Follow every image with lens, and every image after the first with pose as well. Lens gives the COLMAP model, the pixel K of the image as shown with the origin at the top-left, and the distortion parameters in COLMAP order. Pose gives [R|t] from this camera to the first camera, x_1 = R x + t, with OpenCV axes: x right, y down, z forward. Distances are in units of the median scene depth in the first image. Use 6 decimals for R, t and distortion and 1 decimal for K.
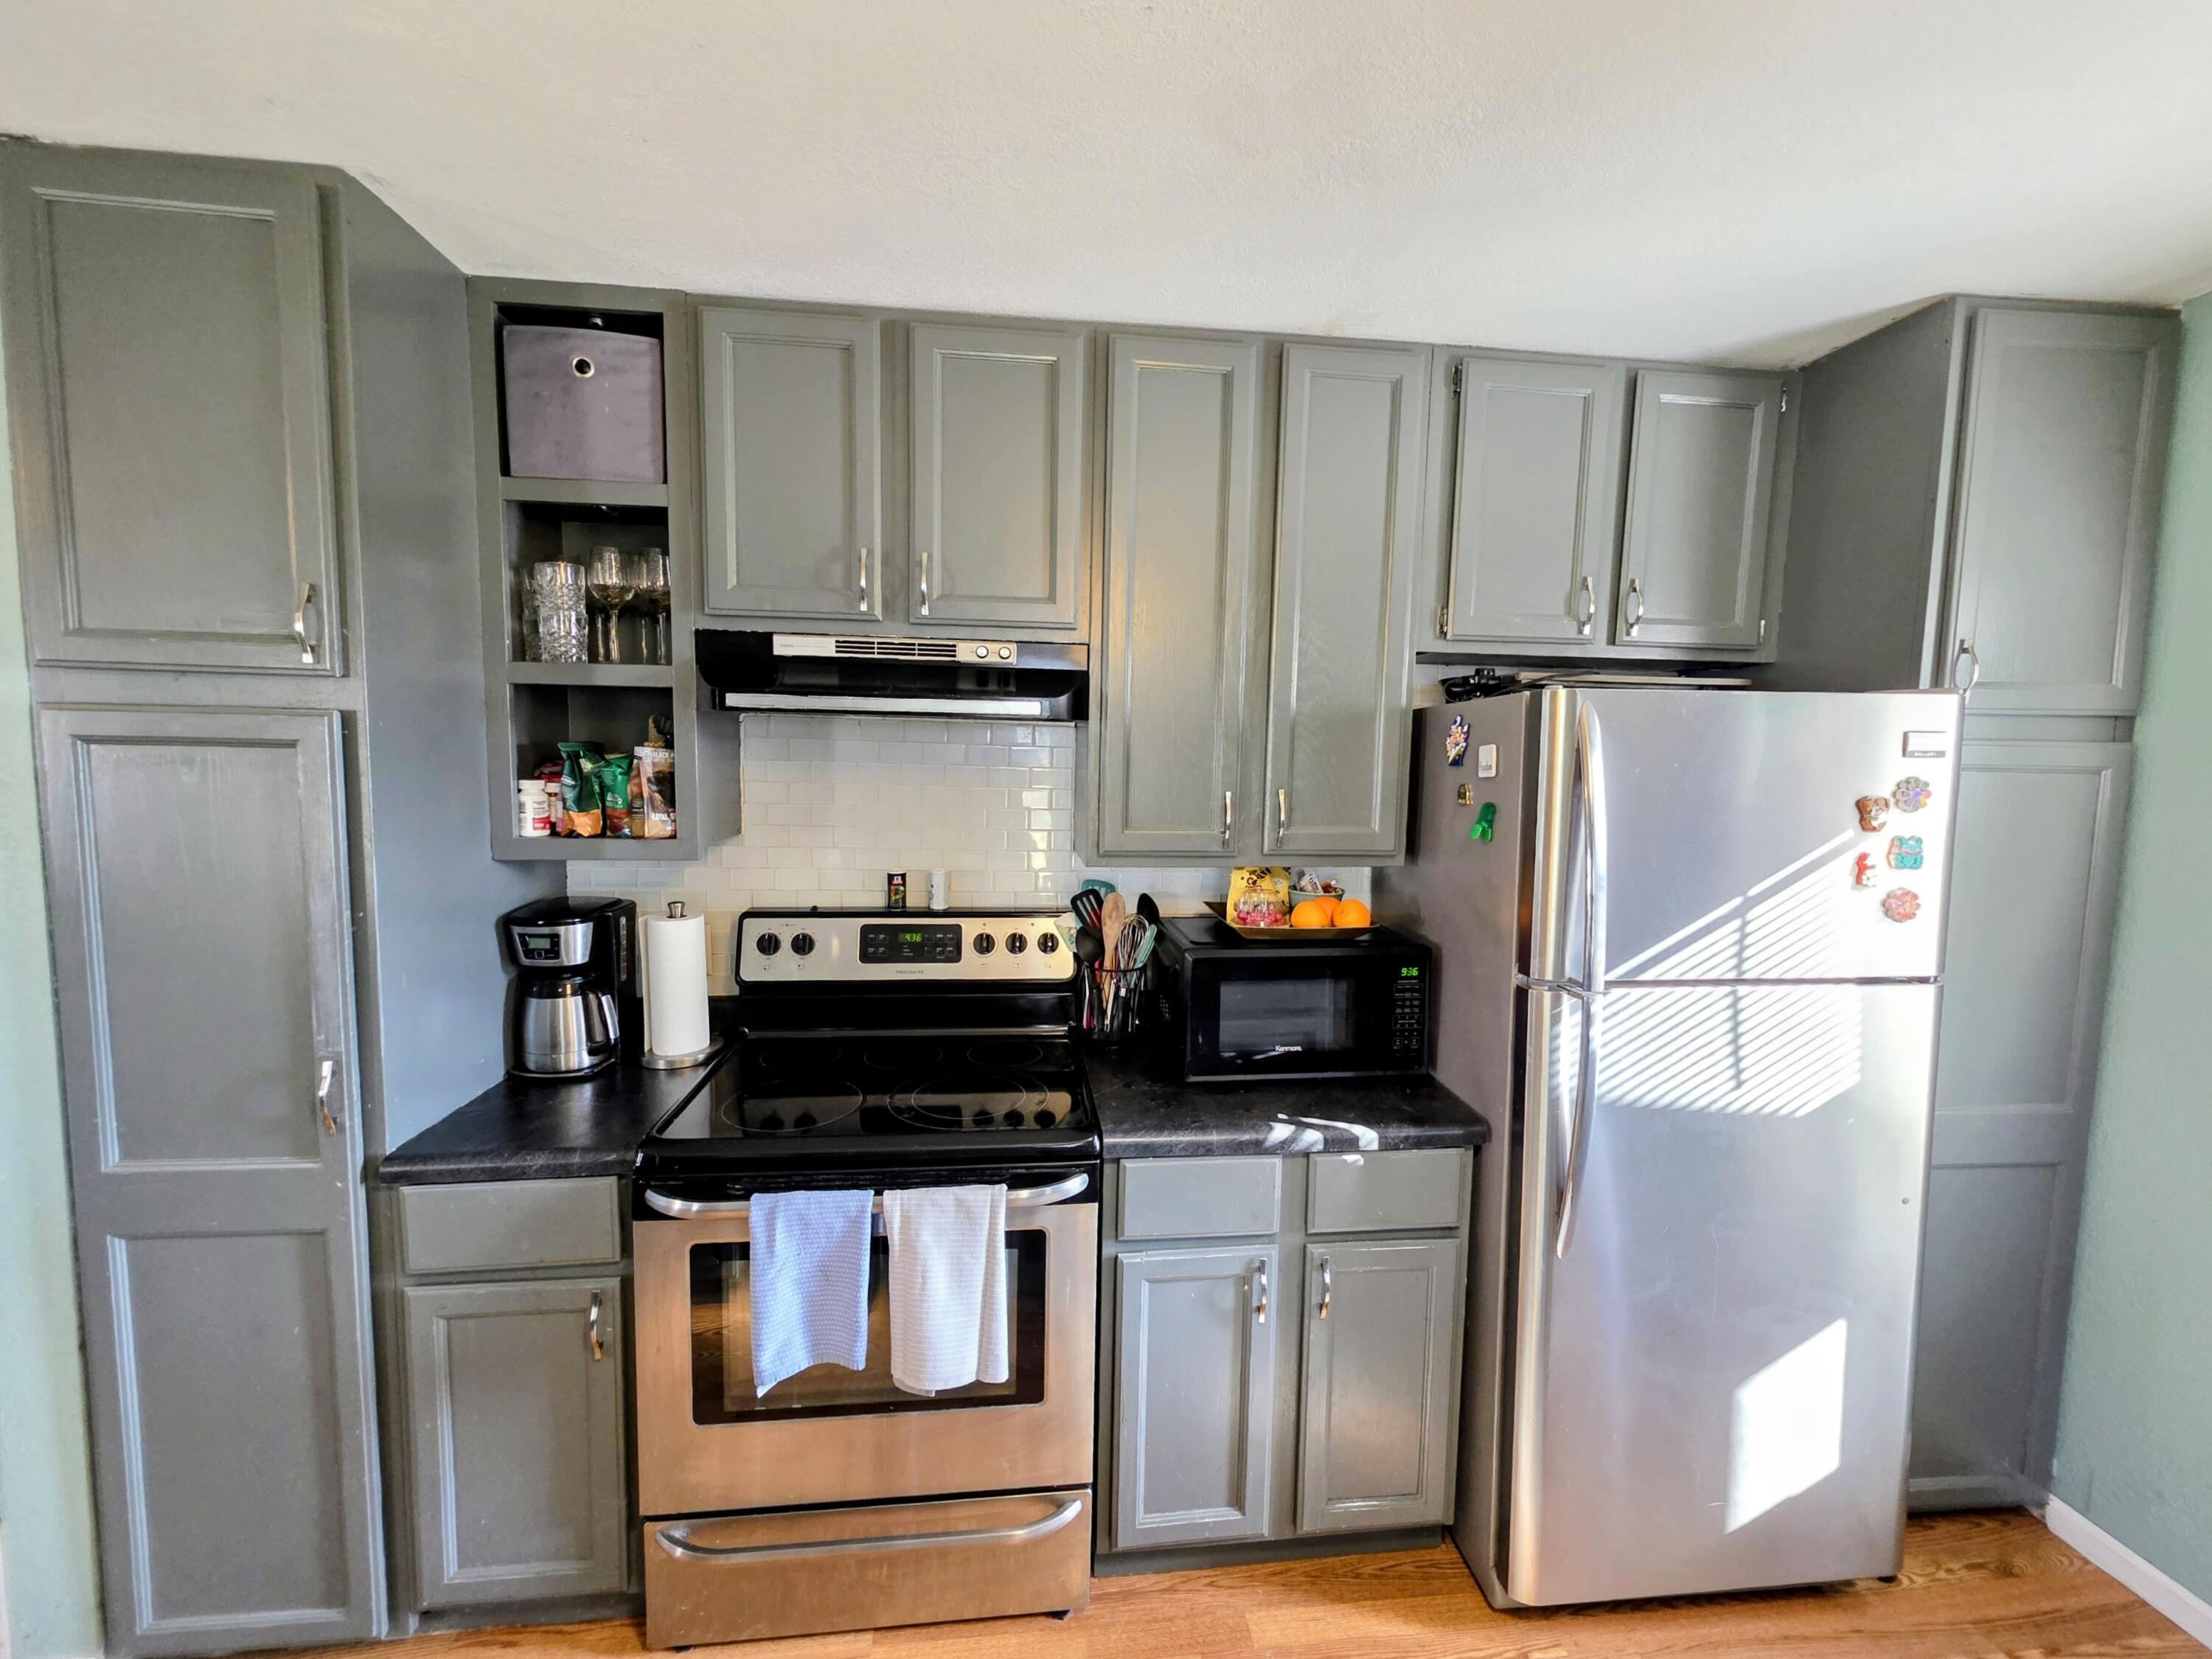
lens RADIAL K [[895.0, 0, 1115.7], [0, 895.0, 836.6], [0, 0, 1]] dist [-0.002785, -0.000338]
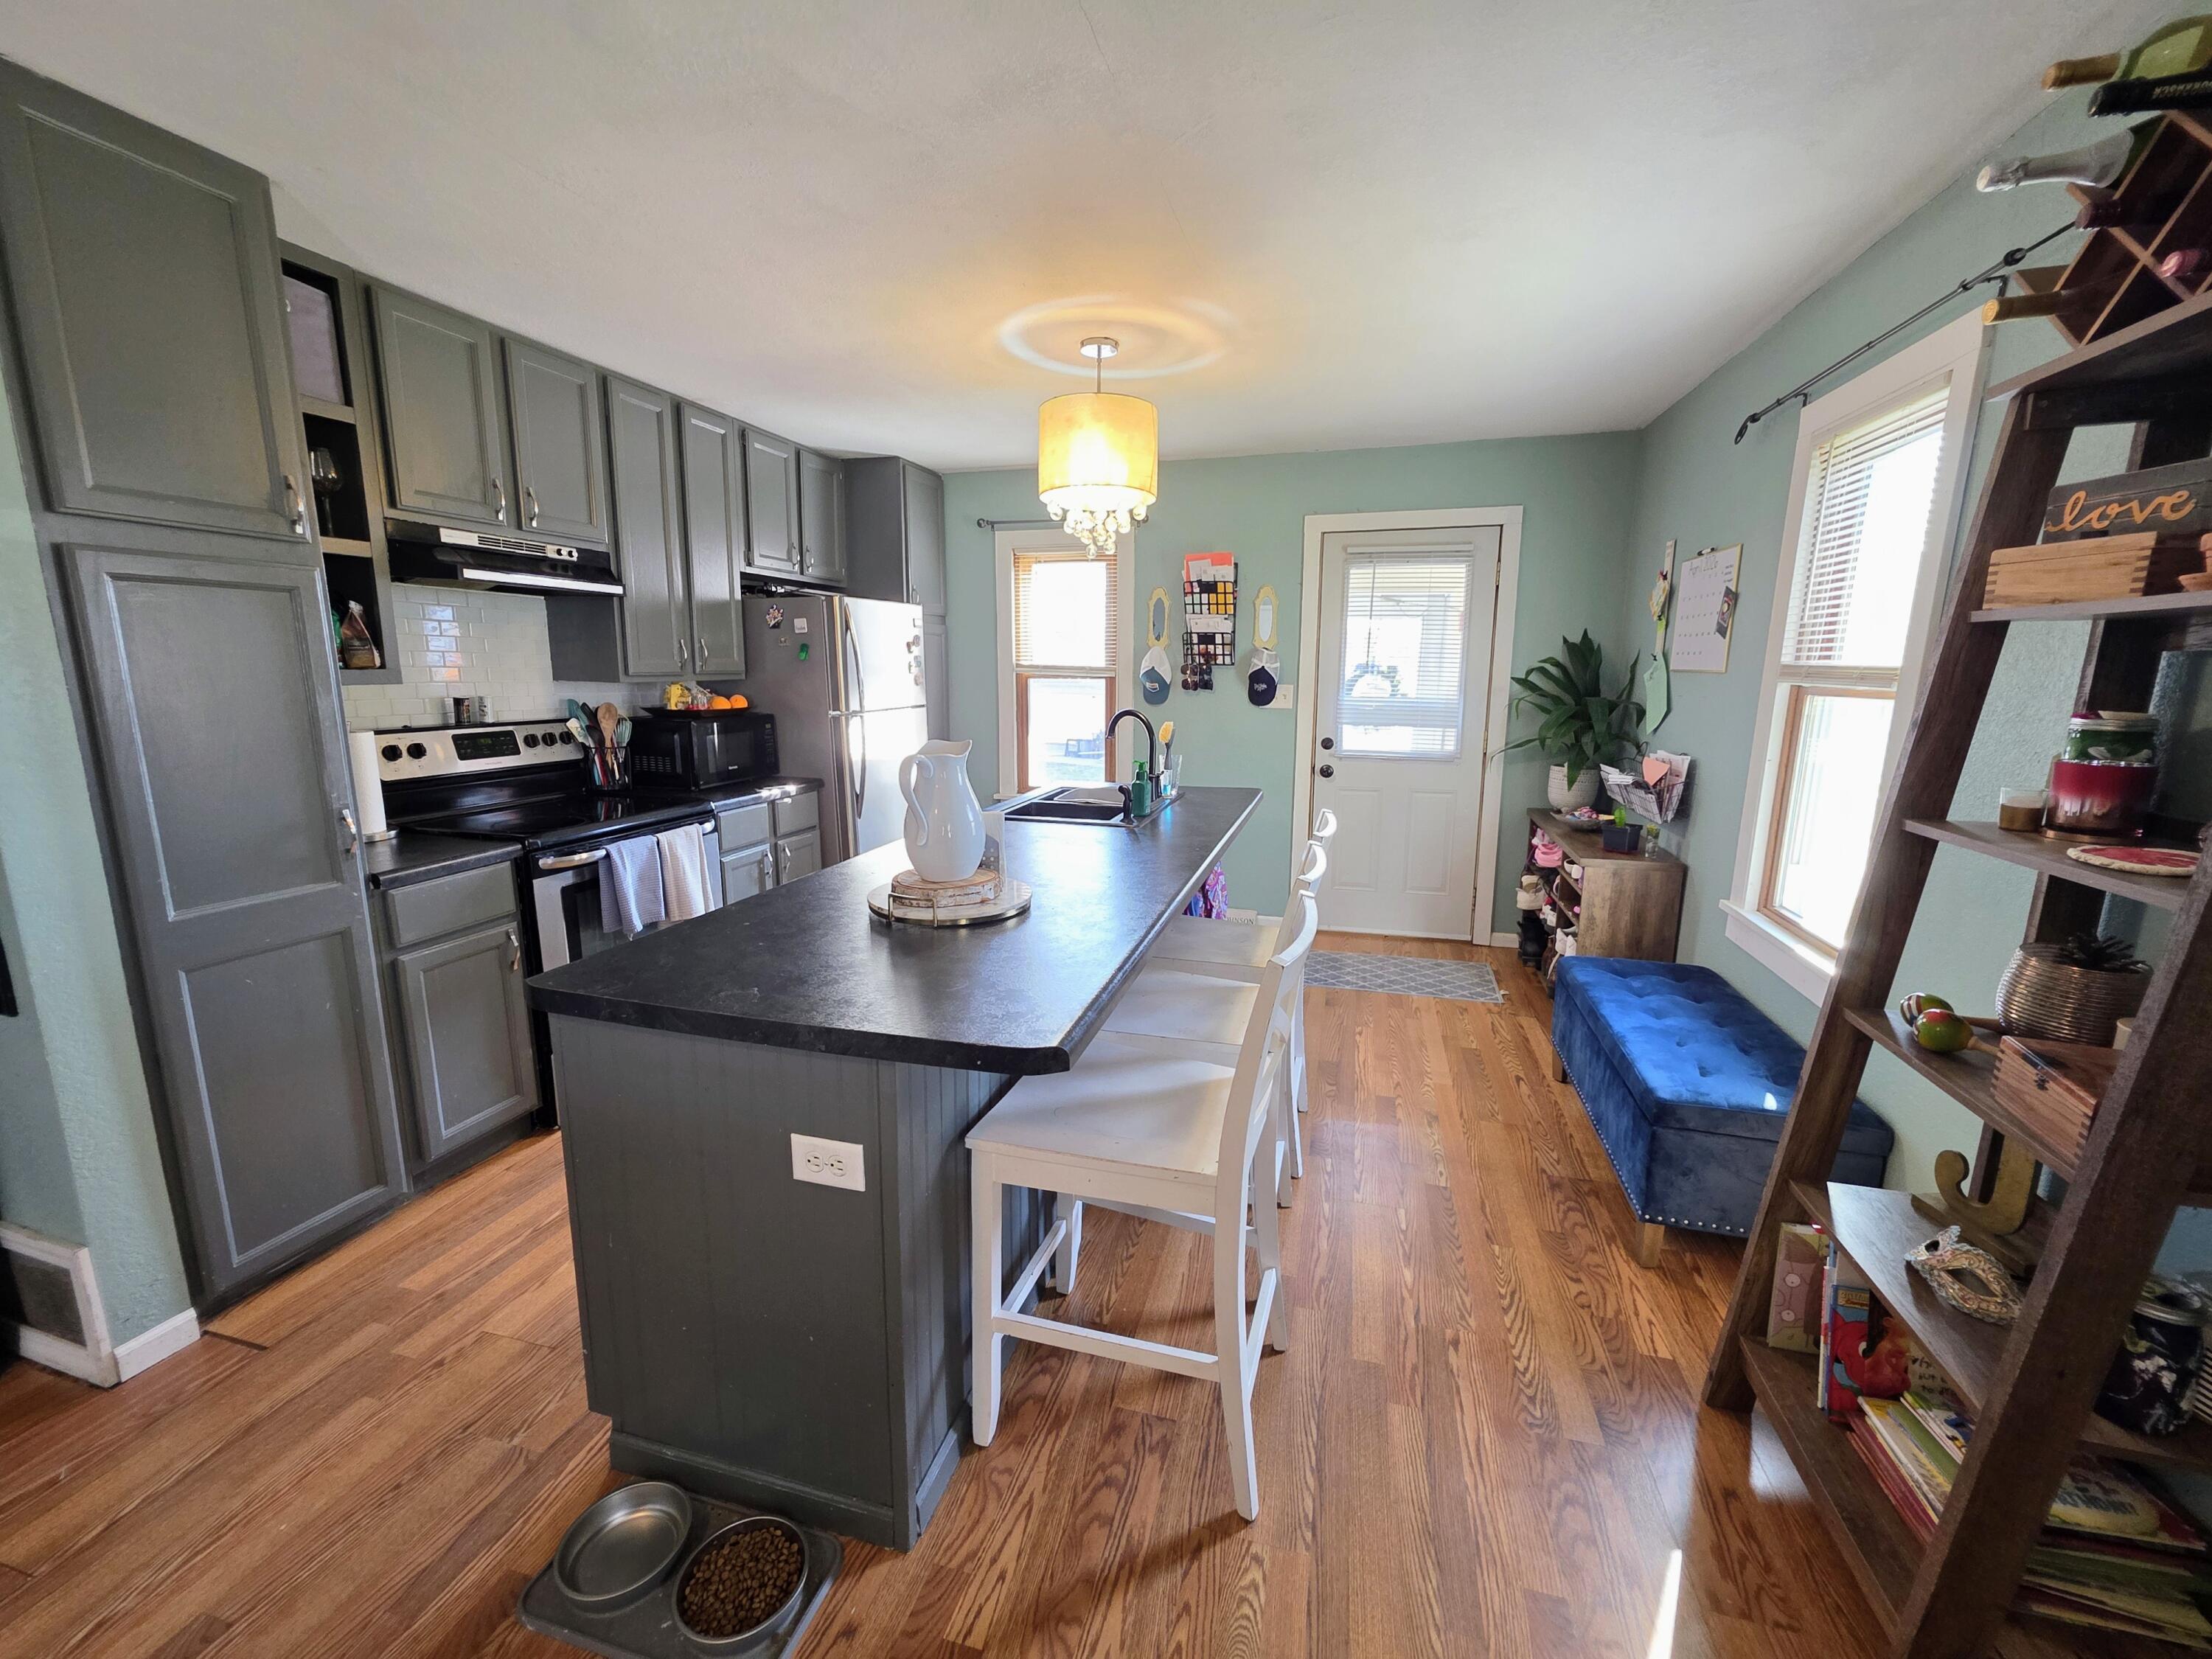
lens RADIAL K [[895.0, 0, 1106.4], [0, 895.0, 827.0], [0, 0, 1]] dist [-0.002785, -0.000338]
pose [[0.373494, -0.179014, 0.910196, -1.444509], [0.077637, 0.983793, 0.161631, 0.112138], [-0.924378, 0.010297, 0.381339, -0.599339]]
